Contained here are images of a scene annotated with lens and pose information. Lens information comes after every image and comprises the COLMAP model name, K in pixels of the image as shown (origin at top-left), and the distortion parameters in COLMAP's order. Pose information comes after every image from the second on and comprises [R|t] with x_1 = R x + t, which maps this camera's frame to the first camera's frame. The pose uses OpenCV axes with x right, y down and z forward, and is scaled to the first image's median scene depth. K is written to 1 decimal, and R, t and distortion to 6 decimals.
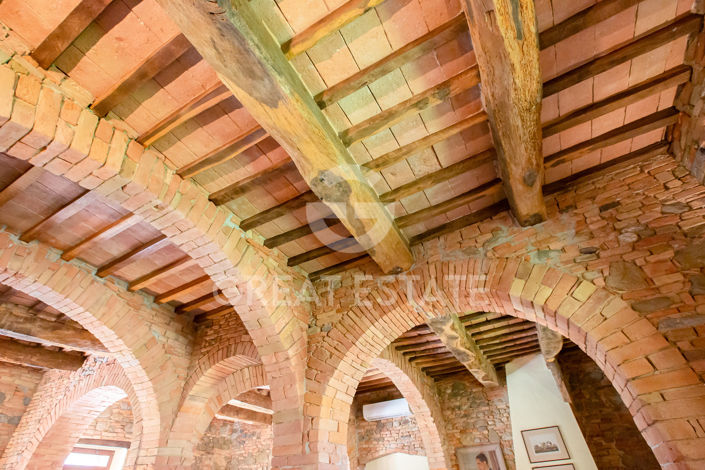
lens RADIAL K [[335.6, 0, 349.9], [0, 335.6, 233.4], [0, 0, 1]] dist [-0.021472, 0.007393]
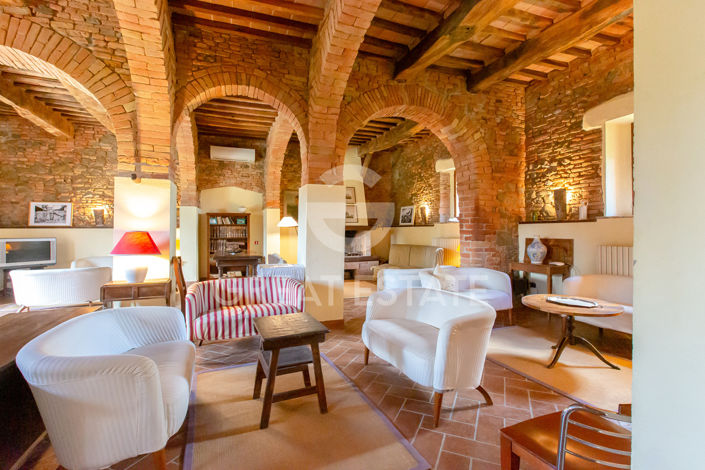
lens RADIAL K [[335.6, 0, 359.5], [0, 335.6, 231.4], [0, 0, 1]] dist [-0.021472, 0.007393]
pose [[0.630752, 0.043879, 0.774743, -3.031606], [-0.507706, 0.778384, 0.369261, 0.503079], [-0.586845, -0.626253, 0.513245, -0.150175]]
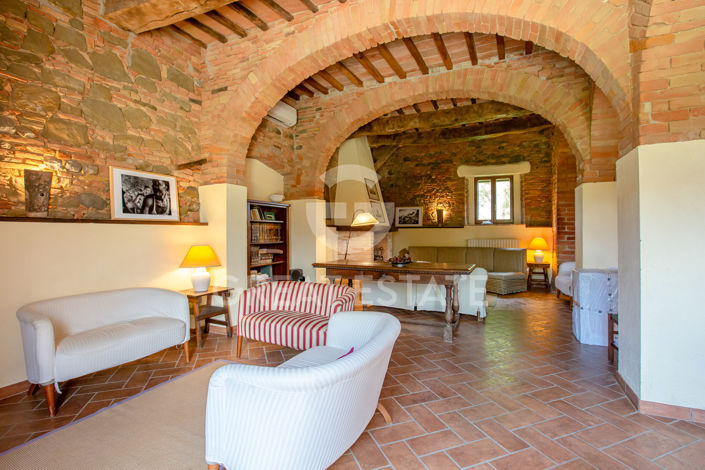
lens RADIAL K [[335.6, 0, 355.4], [0, 335.6, 232.0], [0, 0, 1]] dist [-0.021472, 0.007393]
pose [[-0.072845, 0.049156, 0.996131, -3.723187], [-0.622369, 0.778213, -0.083915, 4.132039], [-0.779327, -0.626074, -0.026095, 4.284722]]
